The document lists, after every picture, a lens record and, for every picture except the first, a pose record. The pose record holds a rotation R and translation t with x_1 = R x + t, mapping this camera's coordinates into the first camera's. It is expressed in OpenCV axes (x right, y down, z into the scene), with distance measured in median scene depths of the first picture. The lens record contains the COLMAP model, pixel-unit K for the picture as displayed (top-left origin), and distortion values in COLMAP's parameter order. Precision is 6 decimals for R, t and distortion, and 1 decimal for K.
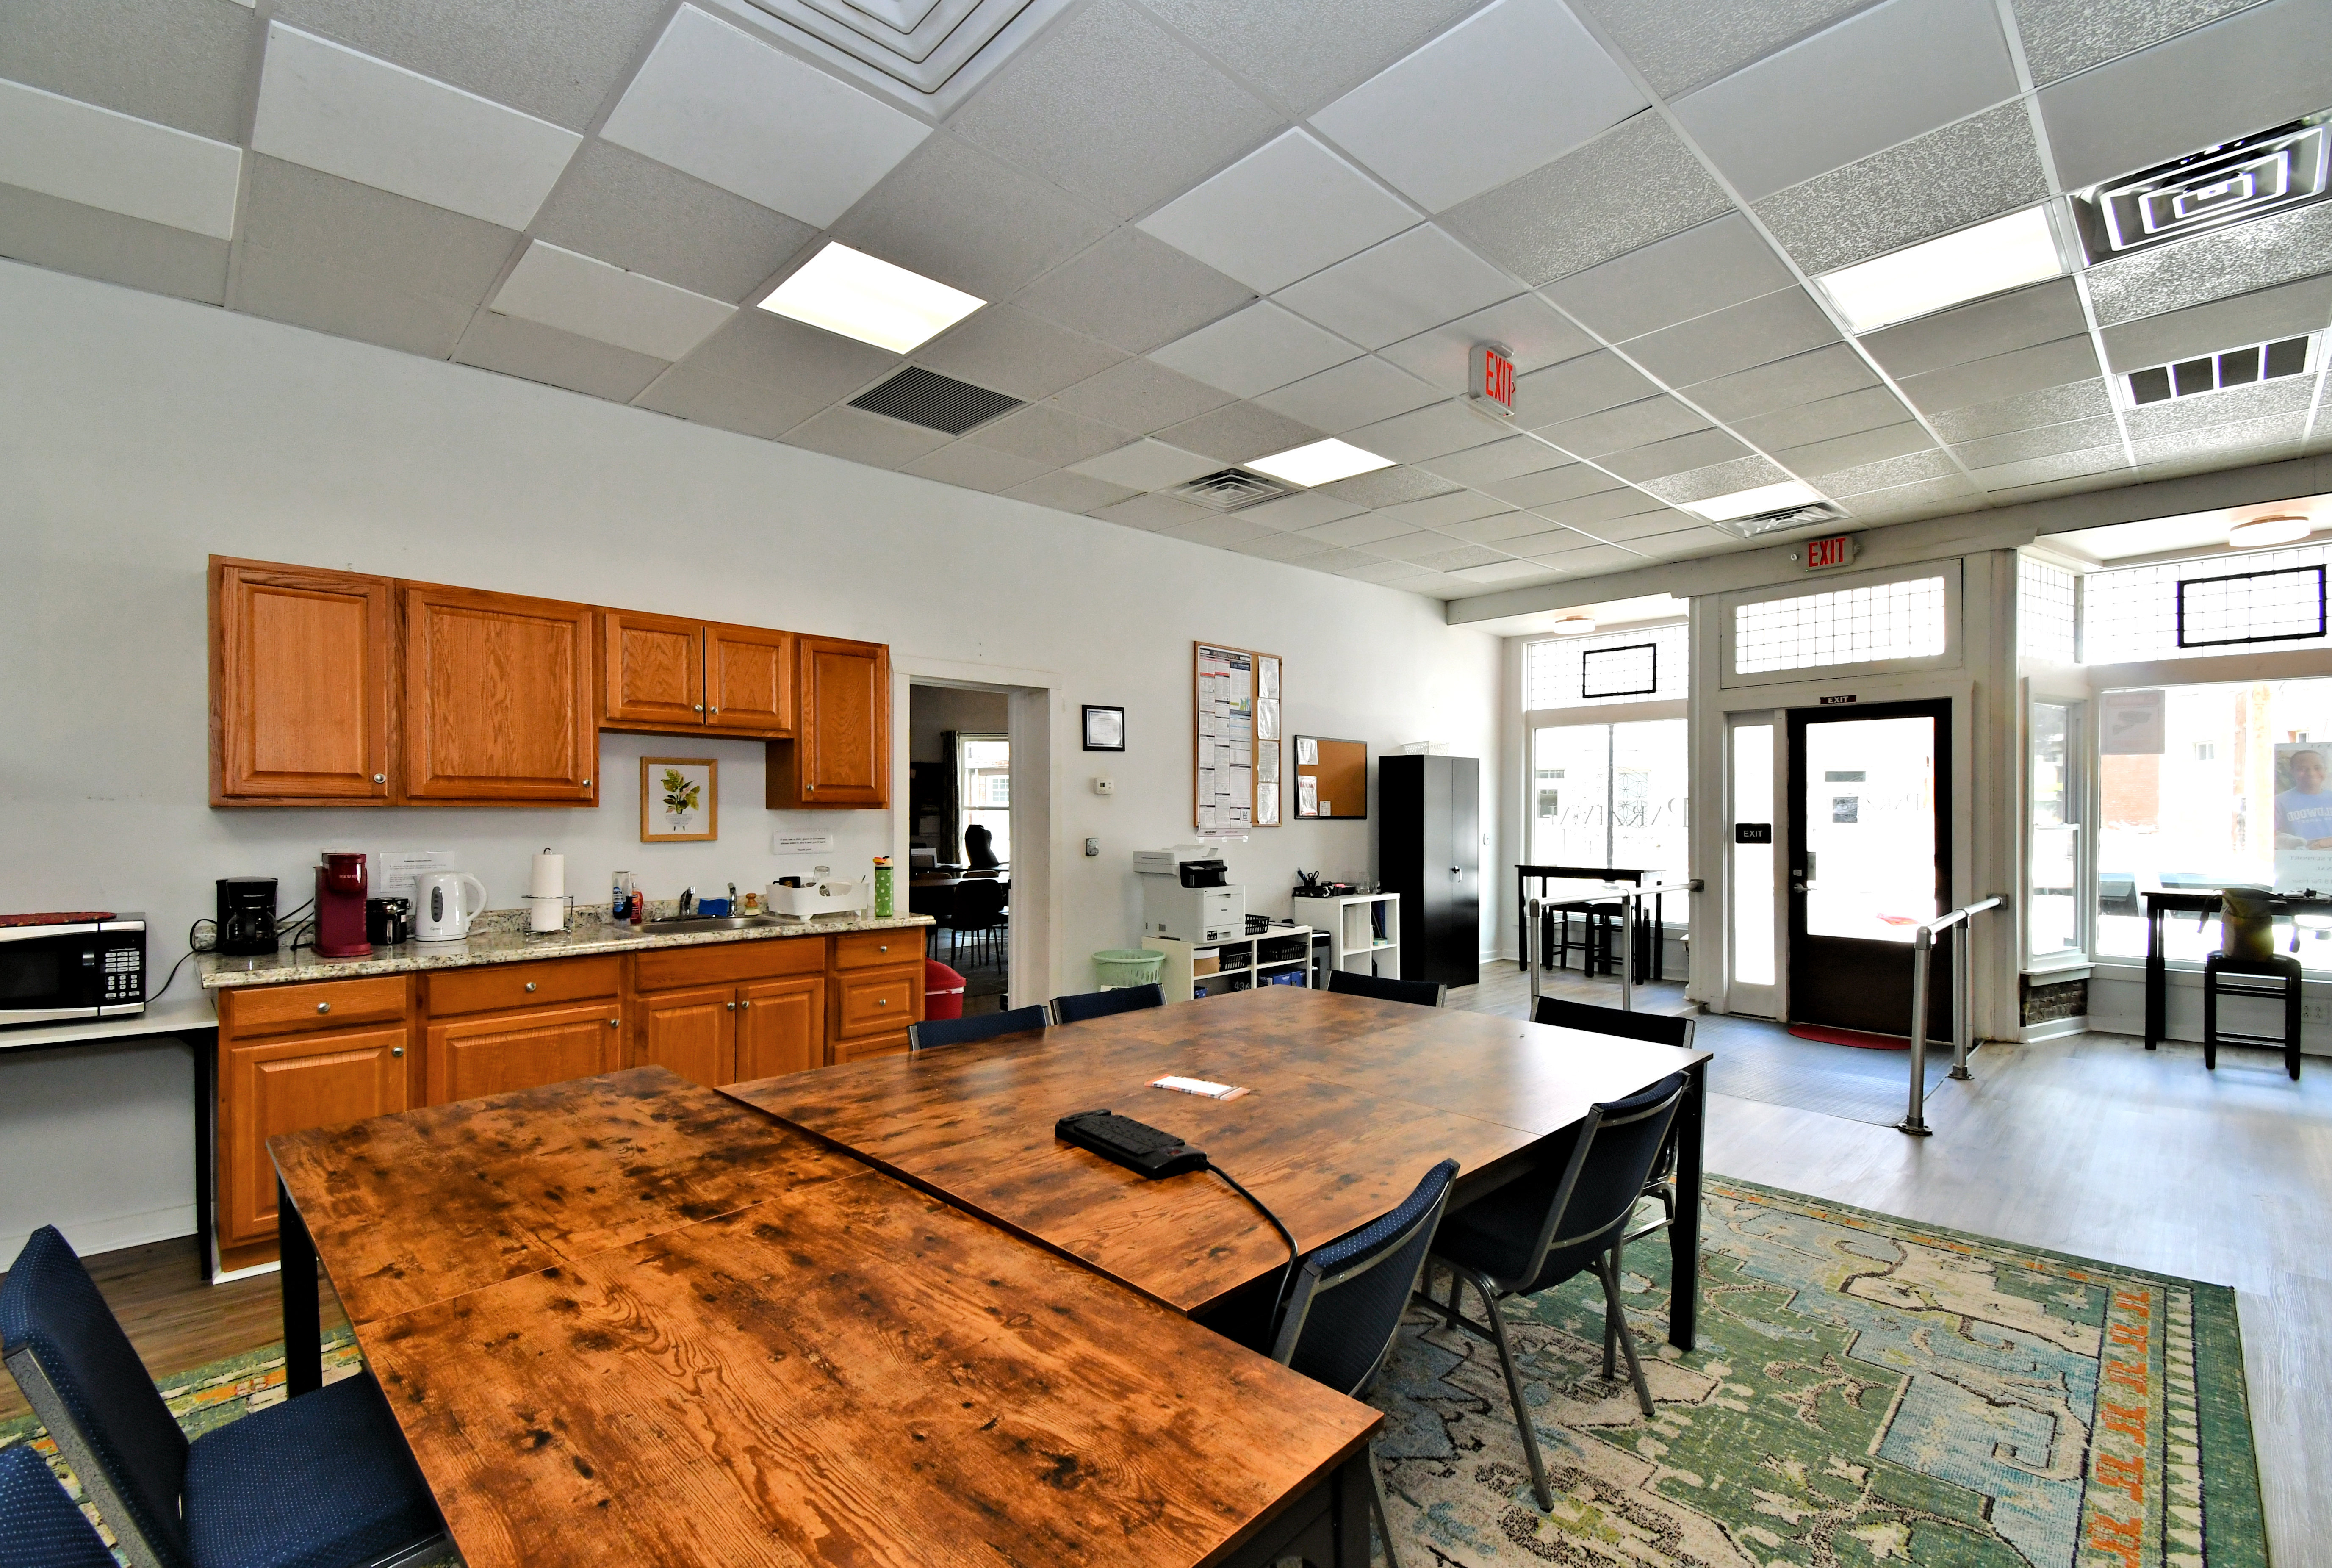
lens RADIAL K [[1039.1, 0, 1148.8], [0, 1039.1, 805.8], [0, 0, 1]] dist [0.072314, -0.026900]
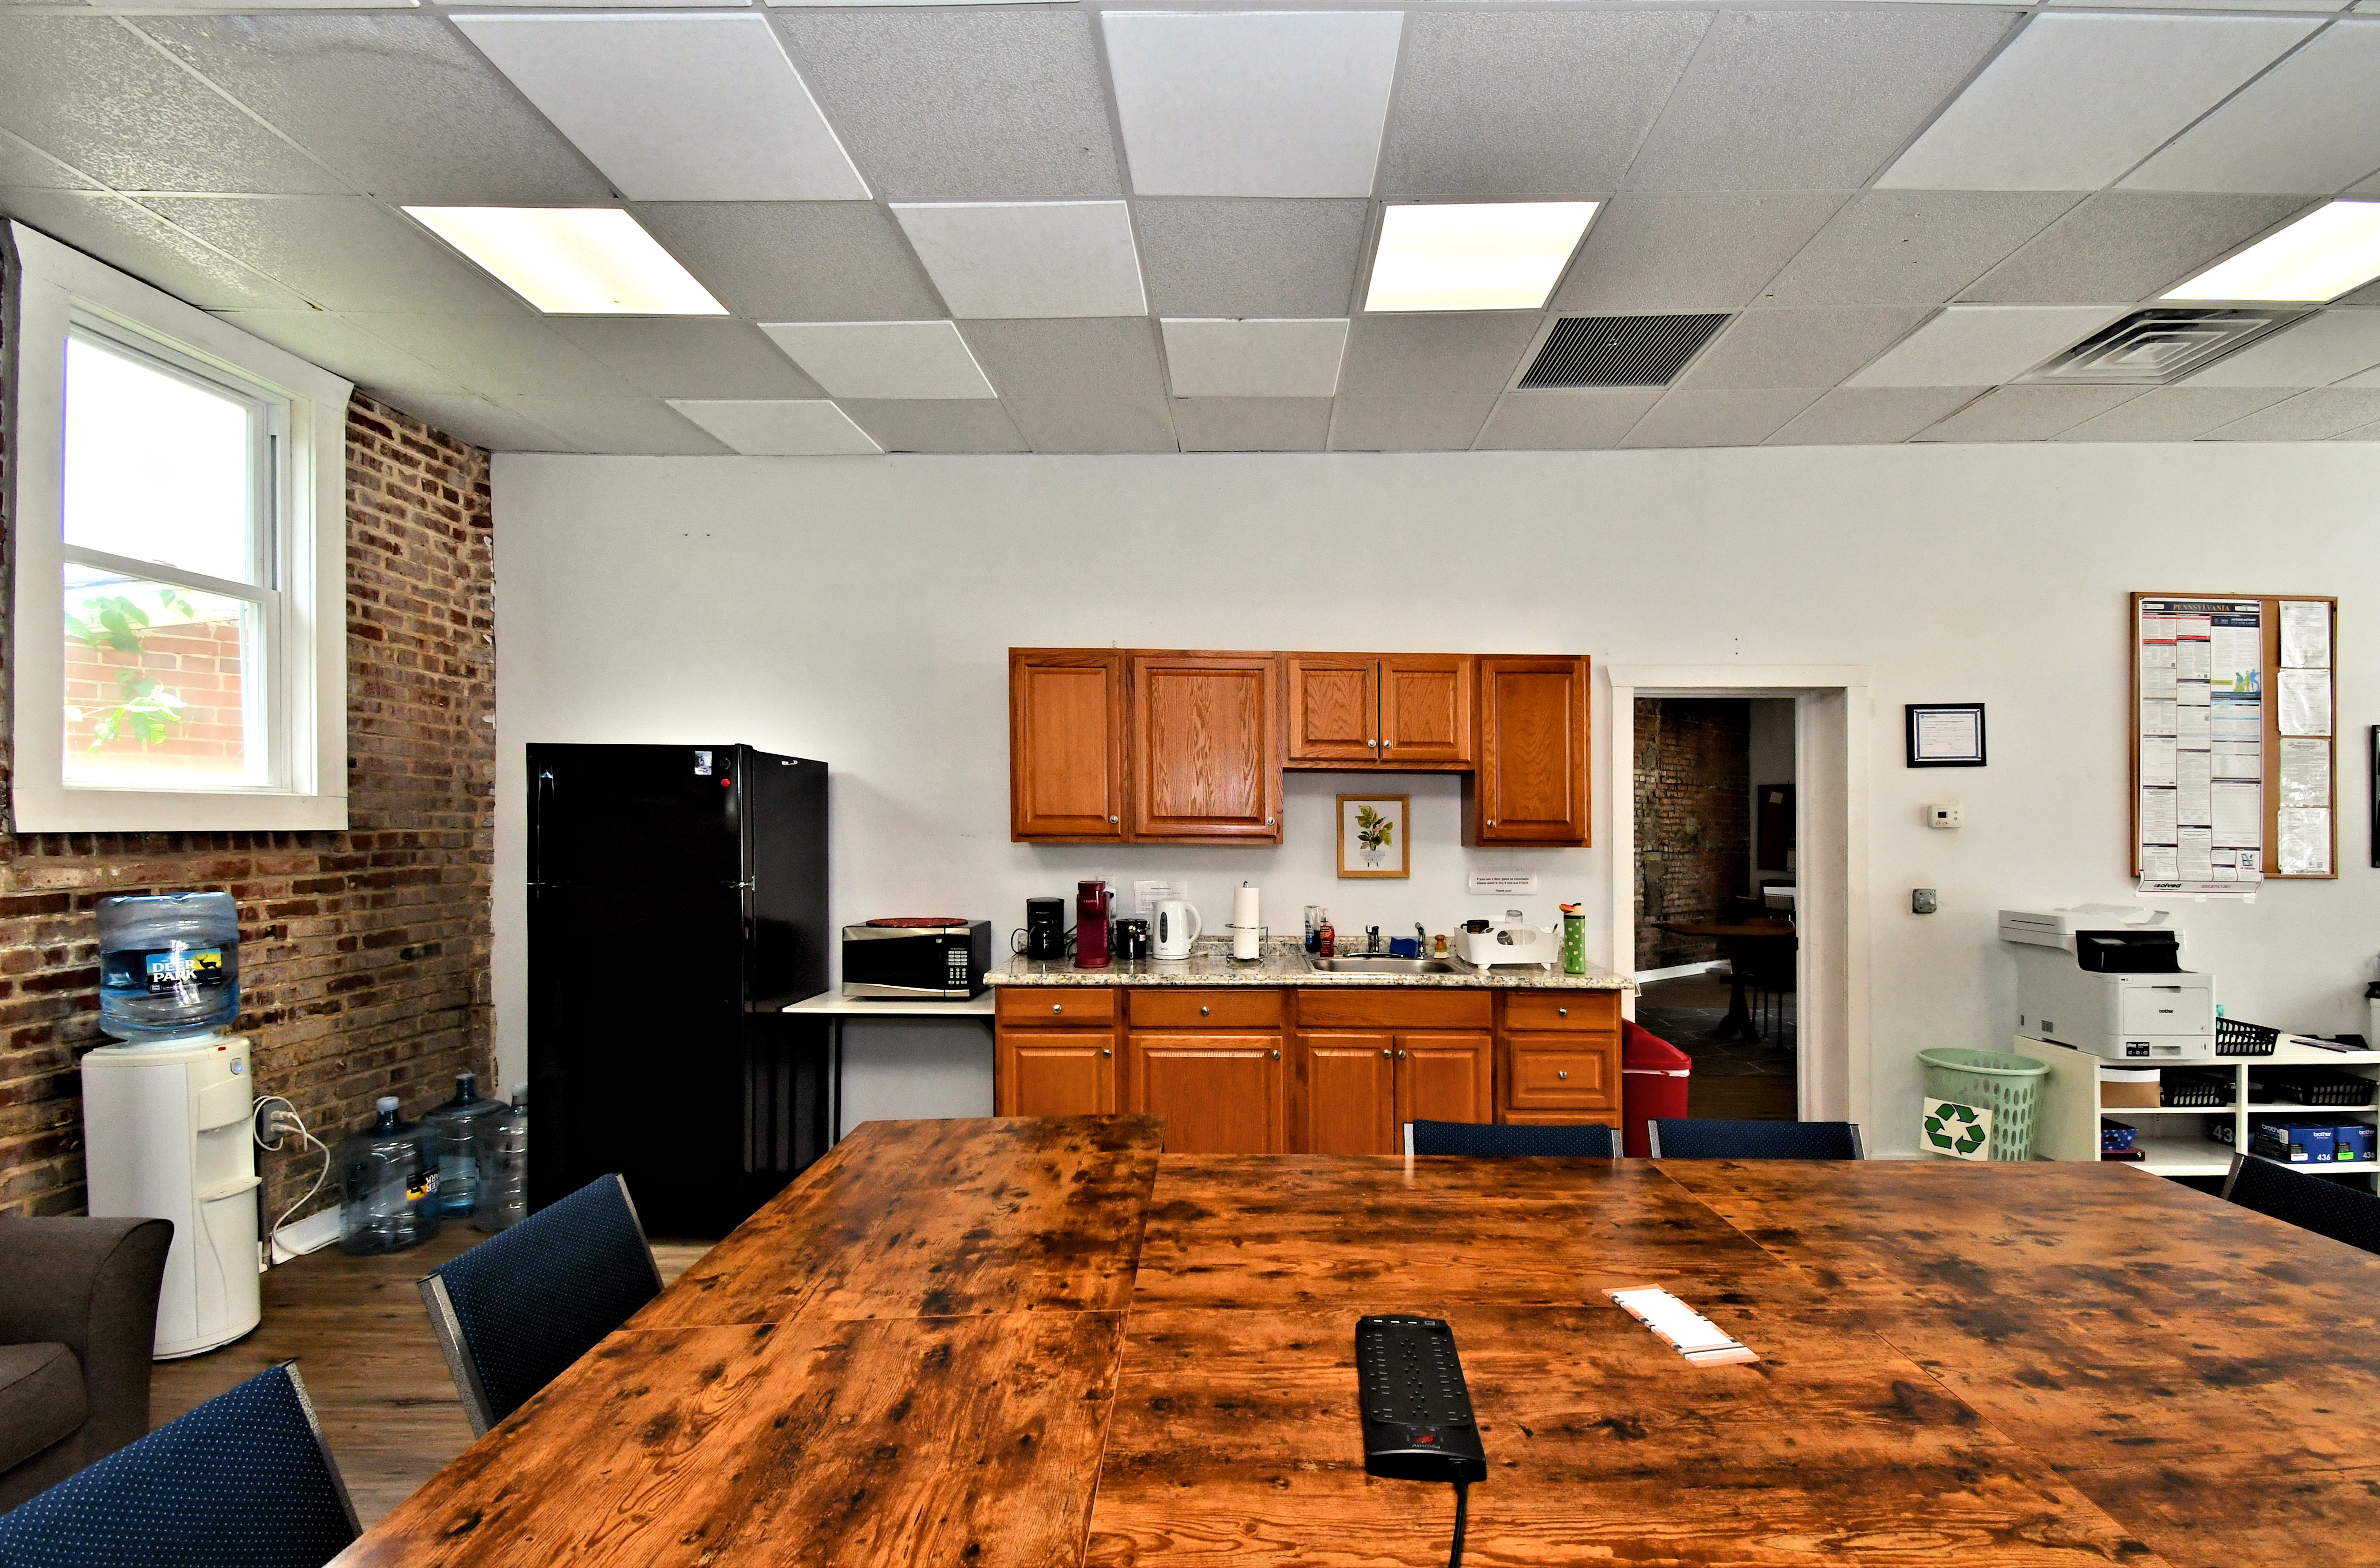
lens RADIAL K [[1066.5, 0, 1259.3], [0, 1066.5, 833.5], [0, 0, 1]] dist [0.053524, -0.024211]
pose [[0.736086, 0.005619, -0.676864, 0.174141], [-0.003156, 0.999983, 0.004868, -0.014080], [0.676880, -0.001447, 0.736092, 0.205864]]
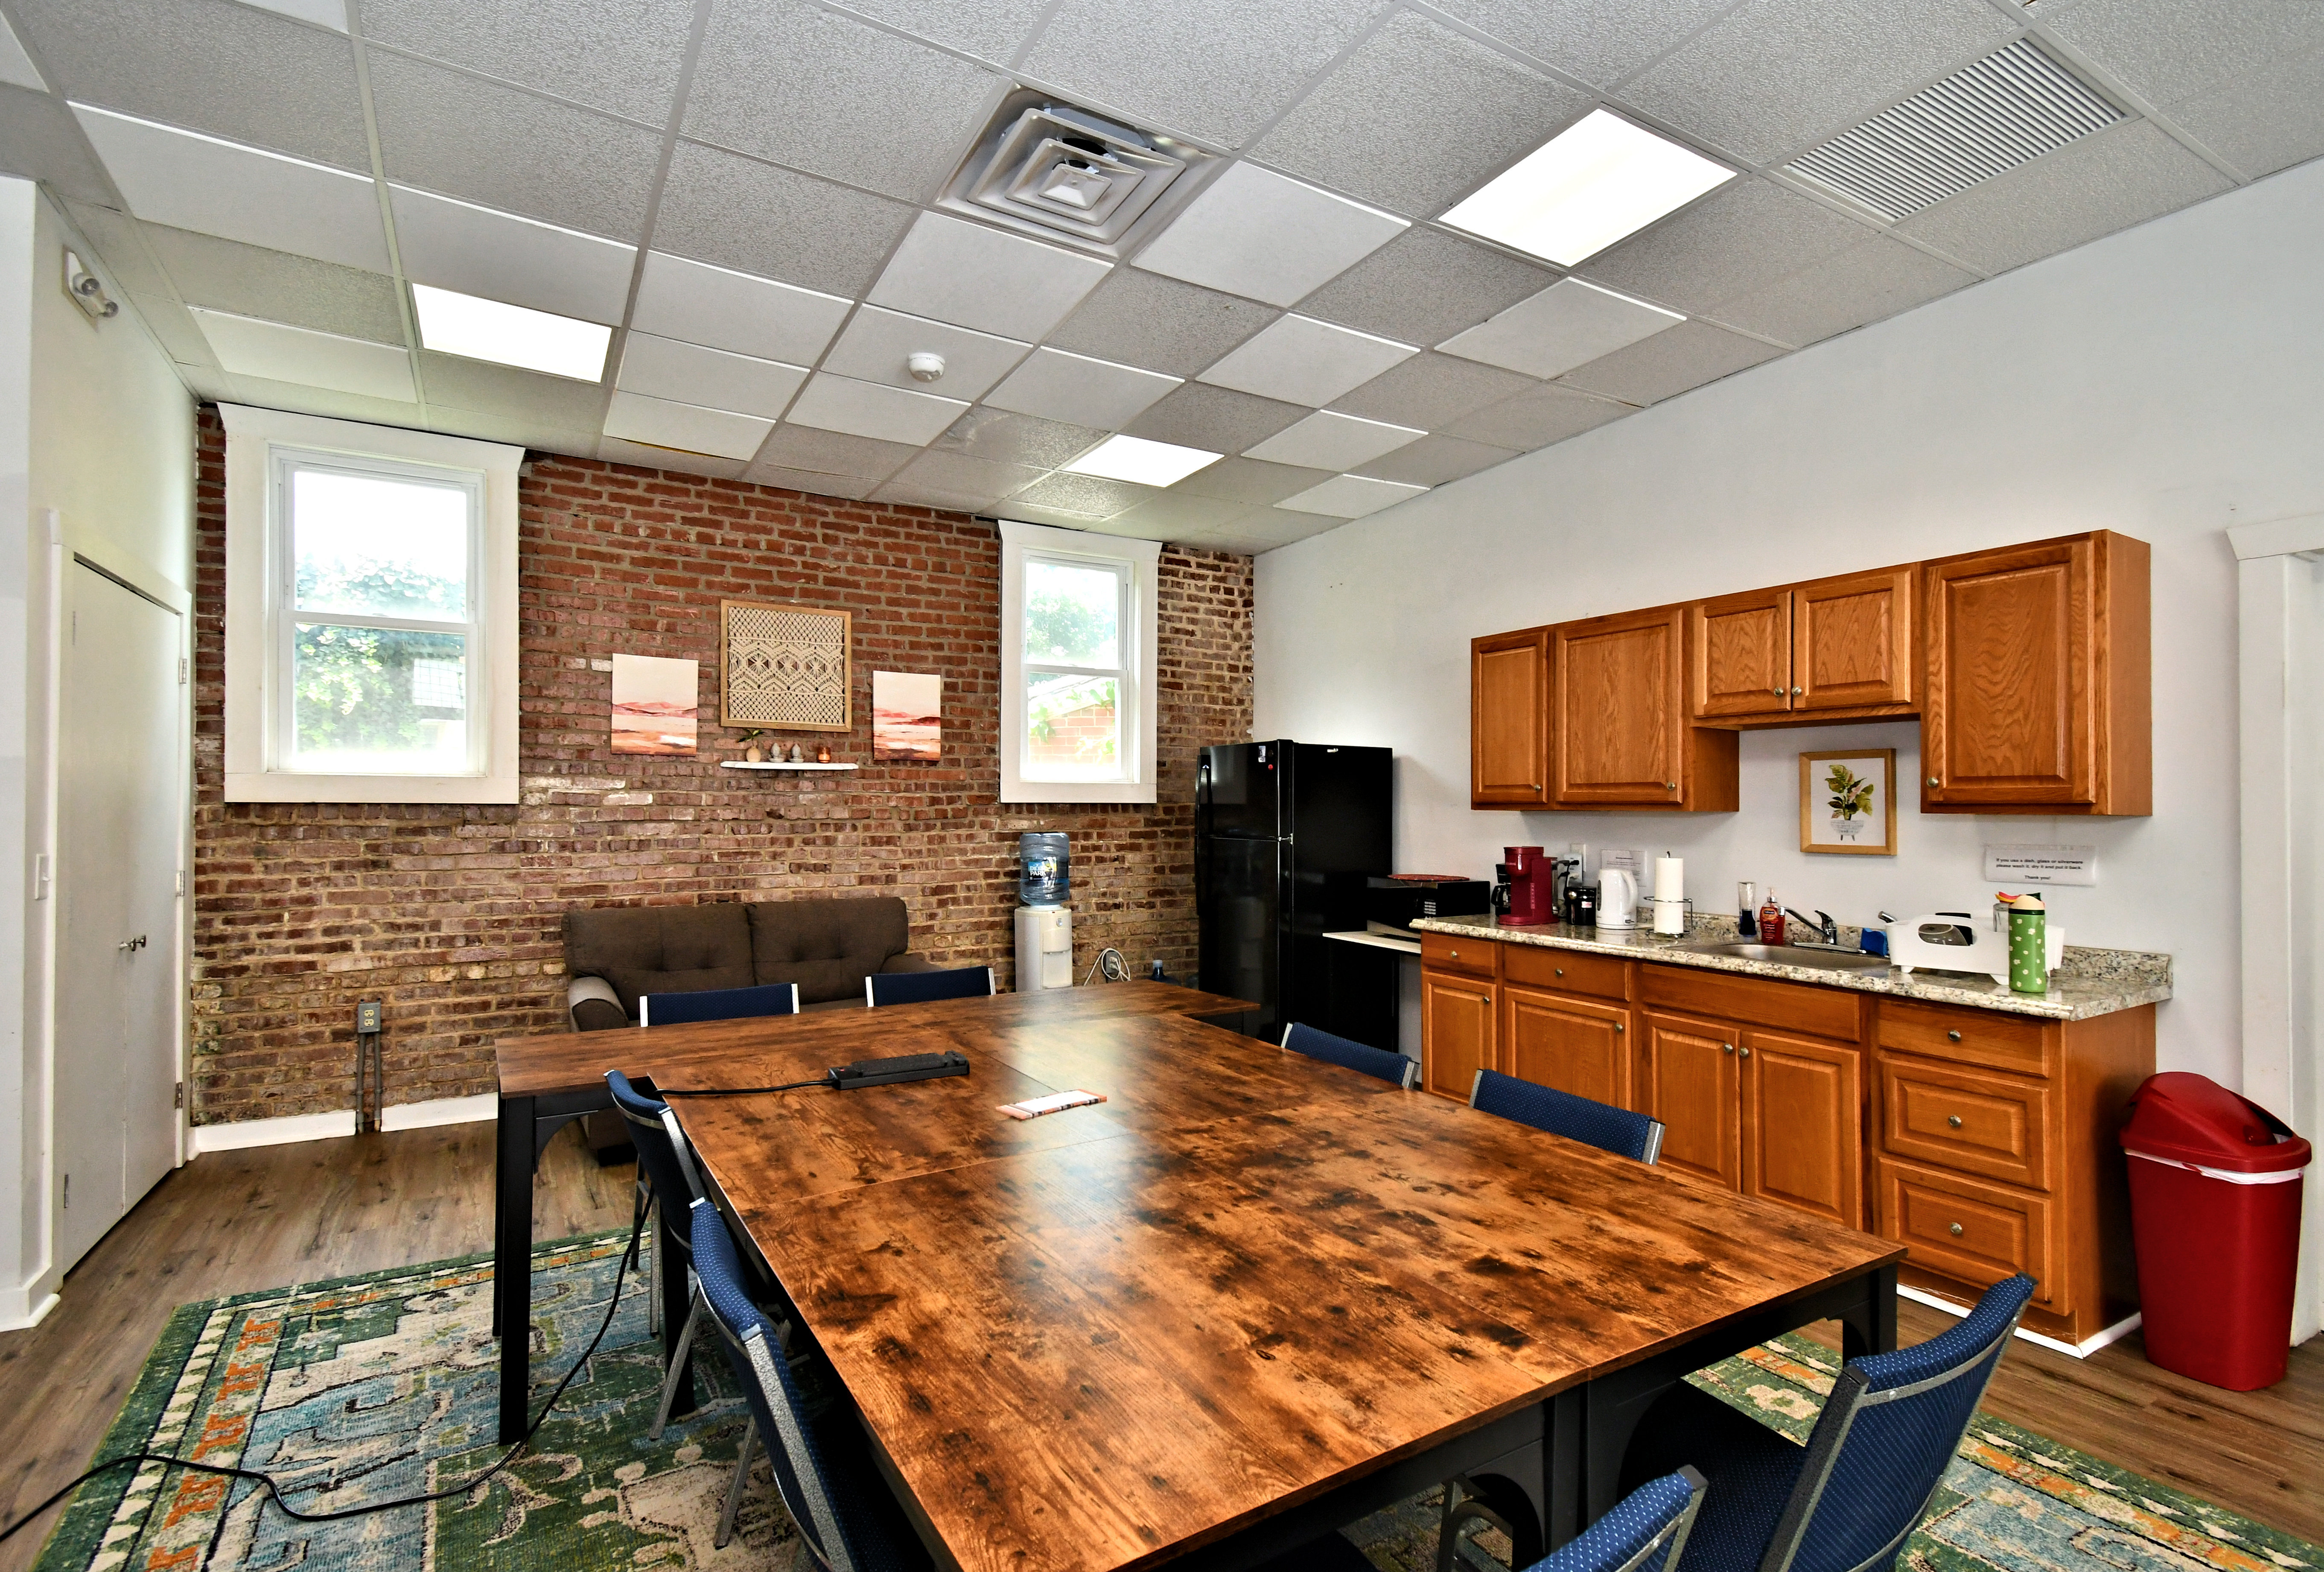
lens RADIAL K [[1119.1, 0, 1170.0], [0, 1119.1, 804.4], [0, 0, 1]] dist [0.060741, -0.032758]
pose [[-0.218032, -0.009053, -0.975900, 0.576907], [-0.004473, 0.999956, -0.008276, 0.005941], [0.975931, 0.002561, -0.218063, 0.756782]]
